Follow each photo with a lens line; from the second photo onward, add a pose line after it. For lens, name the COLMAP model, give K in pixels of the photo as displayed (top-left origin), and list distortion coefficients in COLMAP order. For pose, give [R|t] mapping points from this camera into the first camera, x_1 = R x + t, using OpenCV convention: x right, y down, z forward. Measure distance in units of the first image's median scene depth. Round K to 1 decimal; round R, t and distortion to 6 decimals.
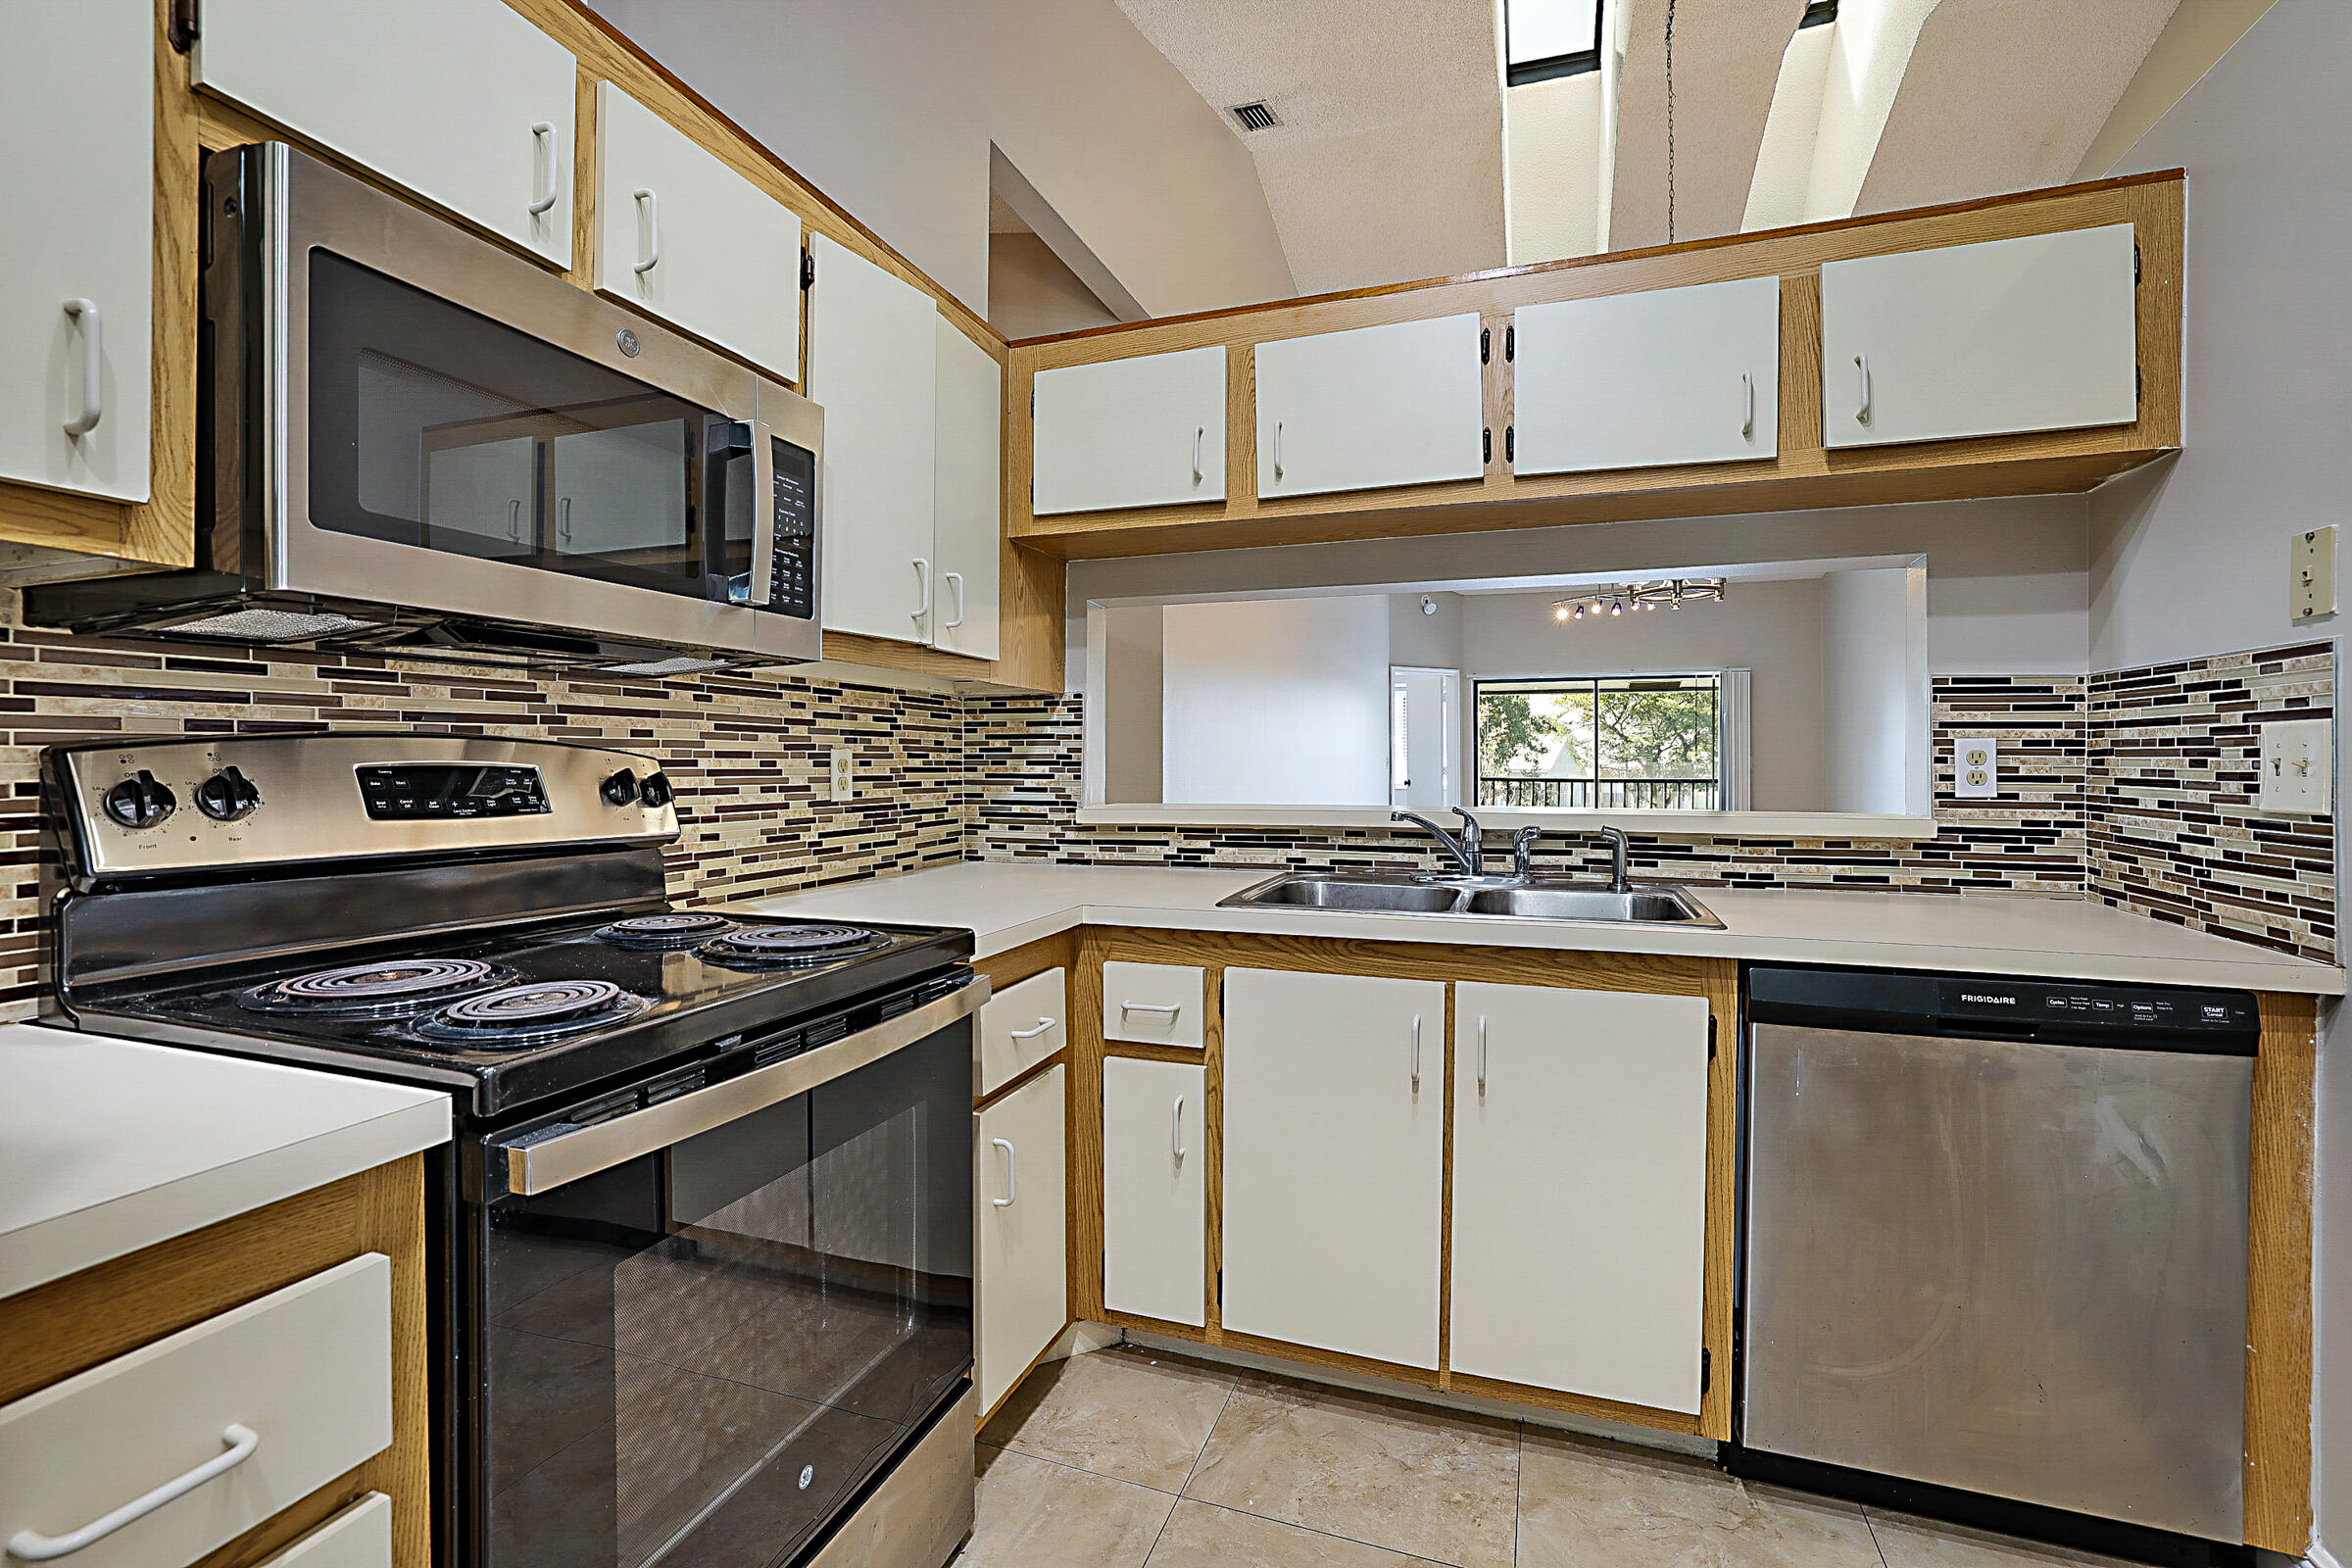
lens RADIAL K [[1021.4, 0, 1169.7], [0, 1021.4, 768.7], [0, 0, 1]] dist [-0.038960, 0.012559]
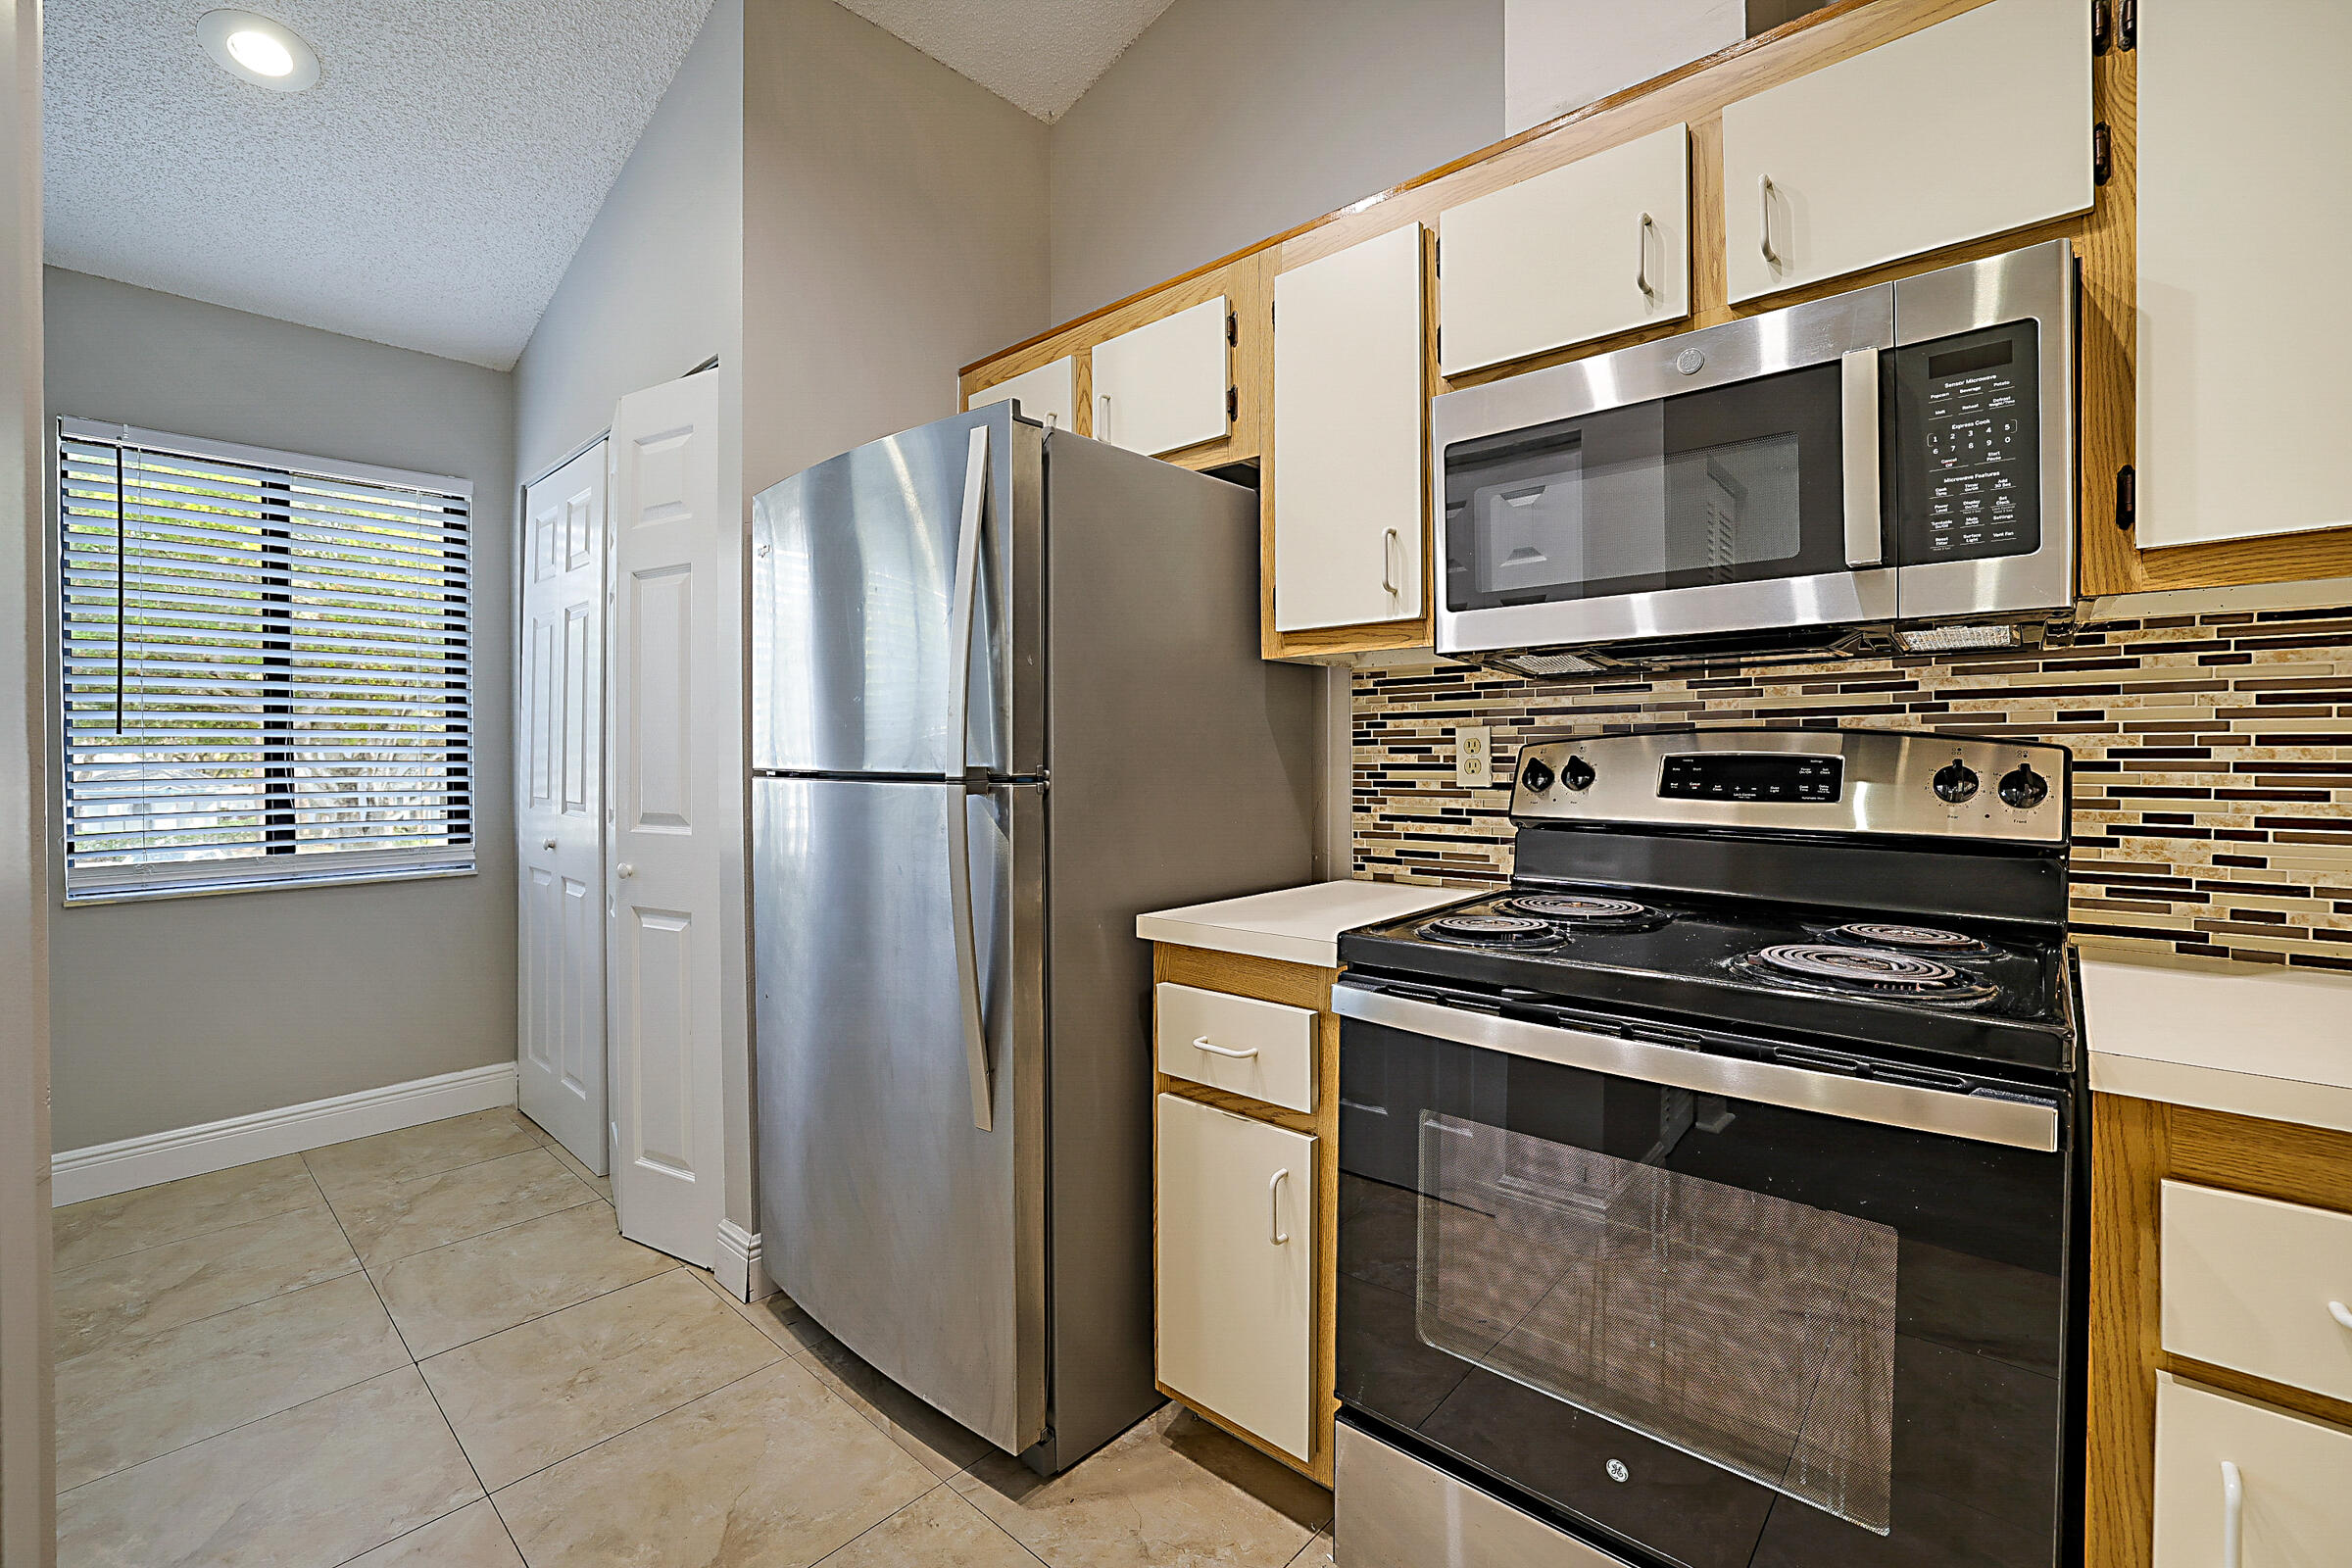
lens RADIAL K [[1021.4, 0, 1175.2], [0, 1021.4, 767.2], [0, 0, 1]] dist [-0.038960, 0.012559]
pose [[-0.362222, 0.013942, -0.931988, 0.423145], [-0.004090, 0.999855, 0.016547, -0.004198], [0.932083, 0.009805, -0.362112, 0.559674]]
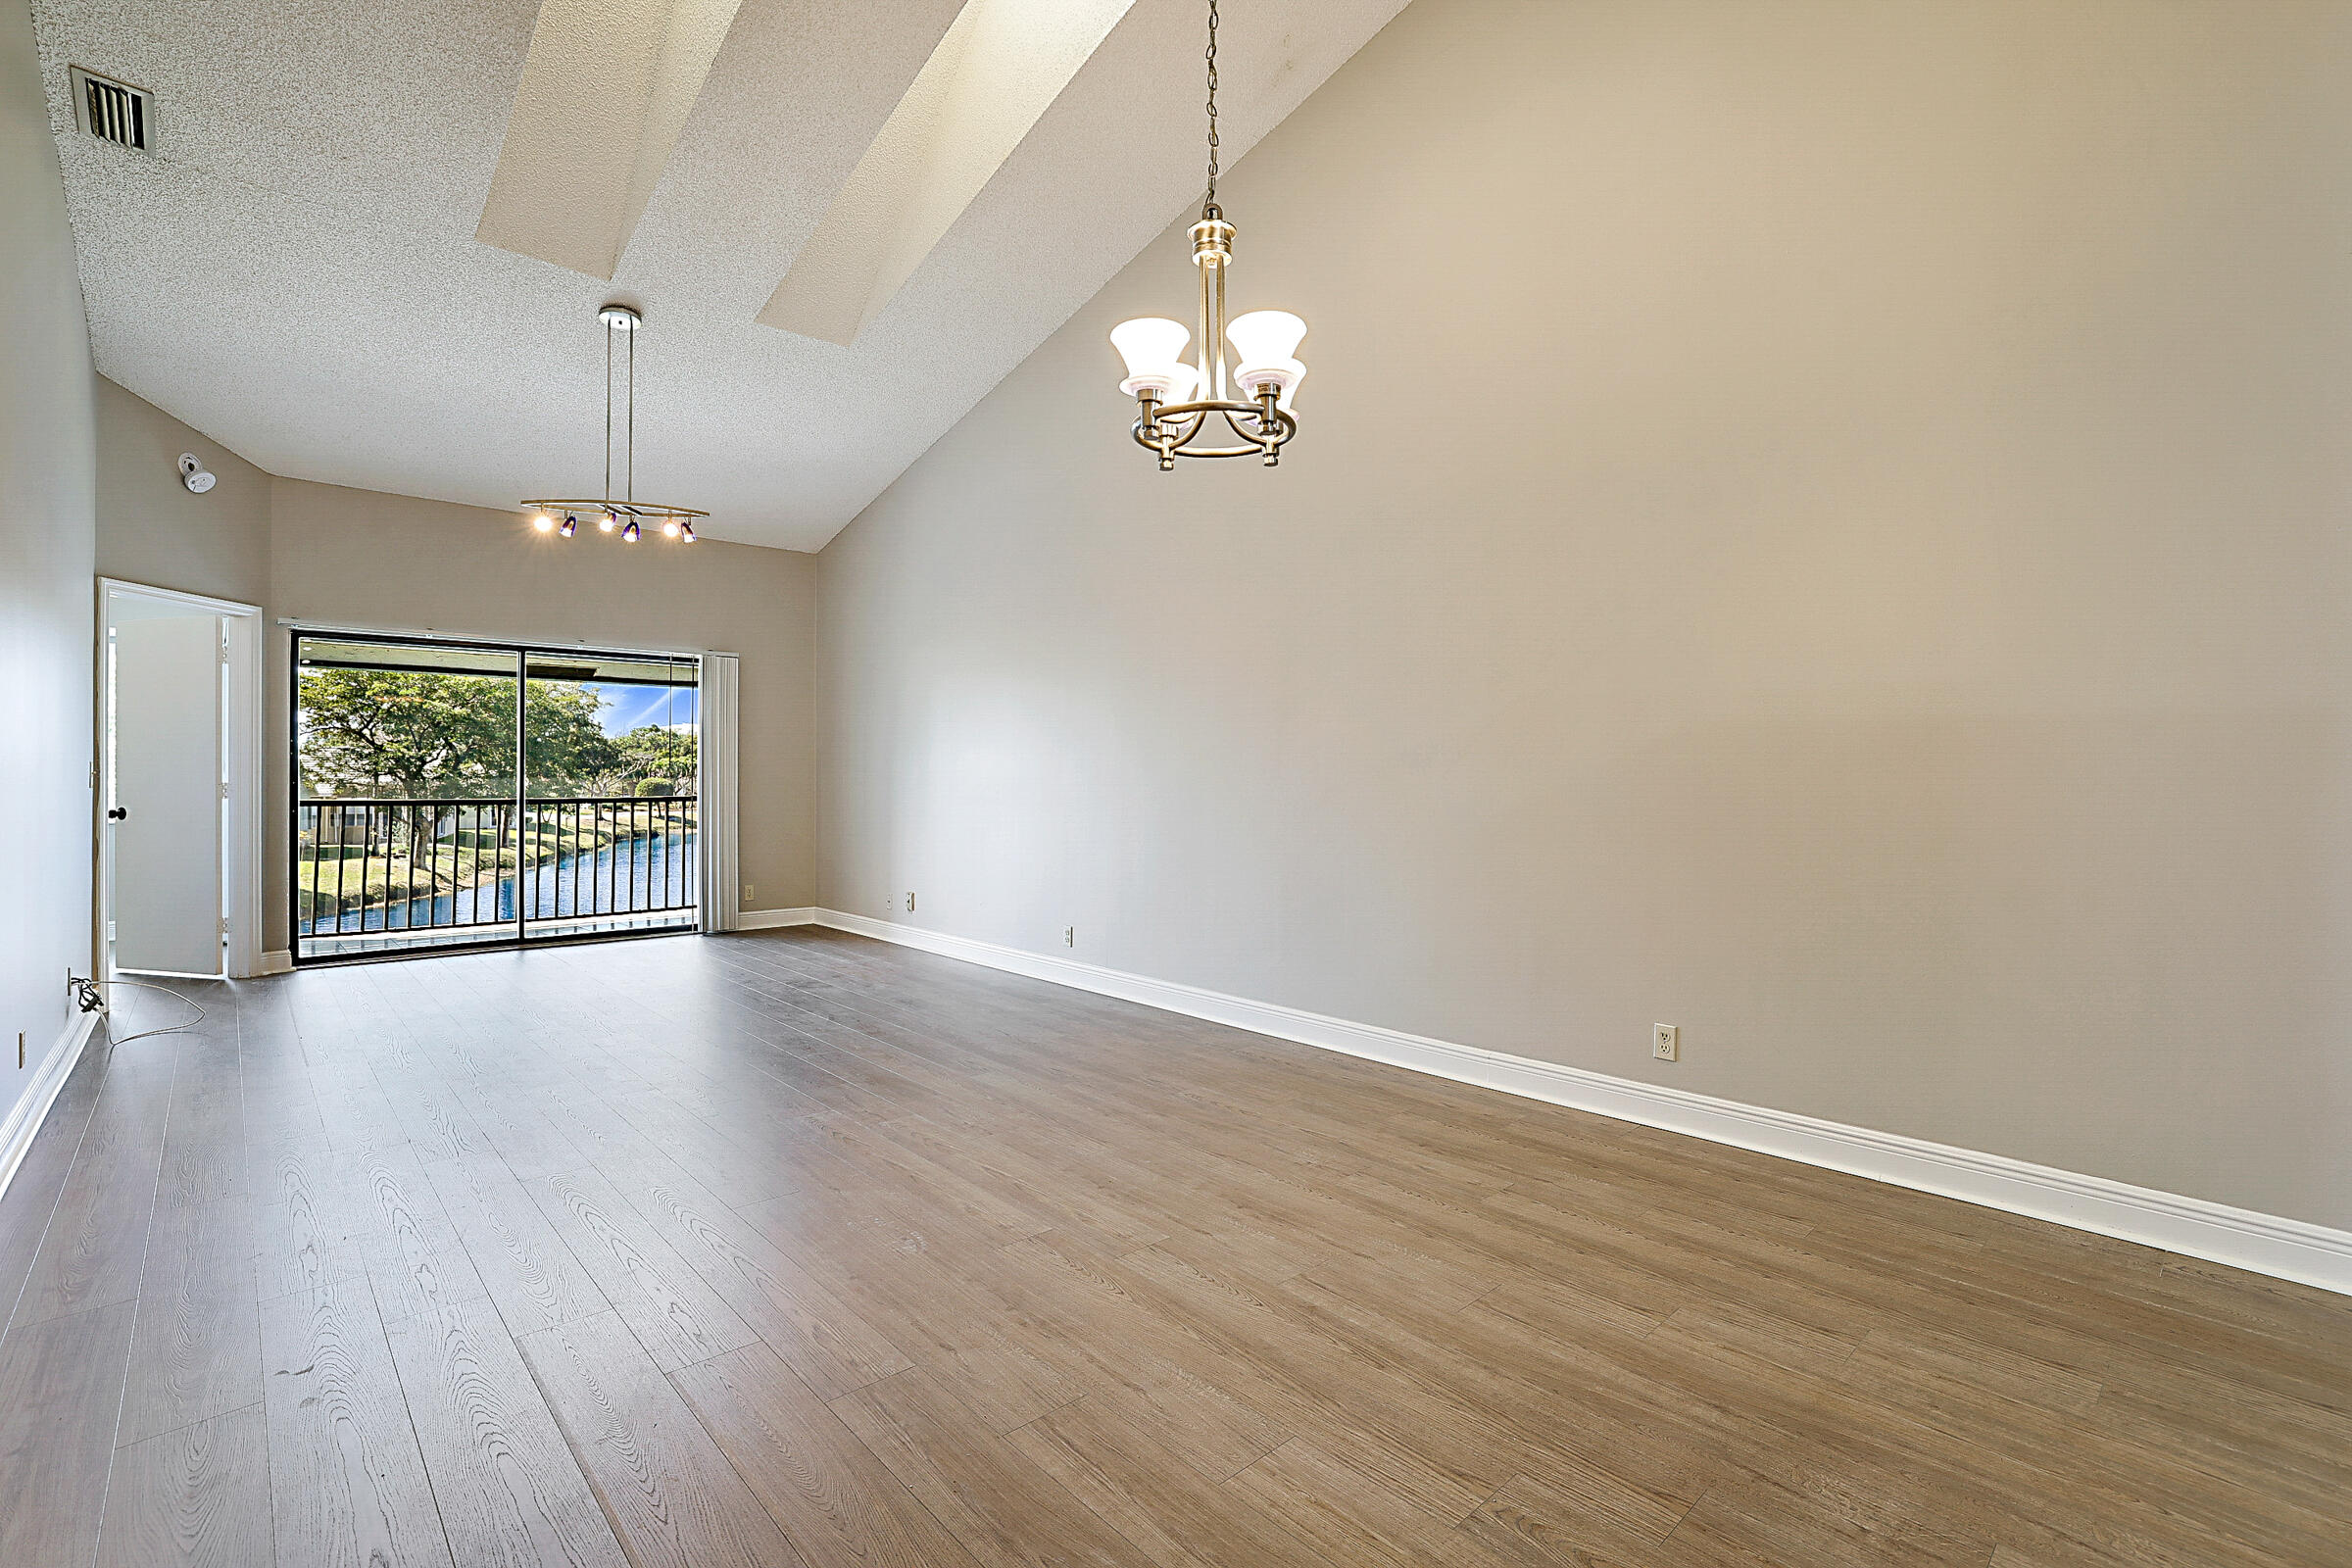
lens RADIAL K [[1055.6, 0, 1163.9], [0, 1055.6, 778.1], [0, 0, 1]] dist [-0.029904, 0.008887]
pose [[0.461449, 0.002577, 0.887163, 0.079464], [0.002315, 0.999989, -0.004109, -0.008099], [-0.887164, 0.003950, 0.461438, 1.703567]]
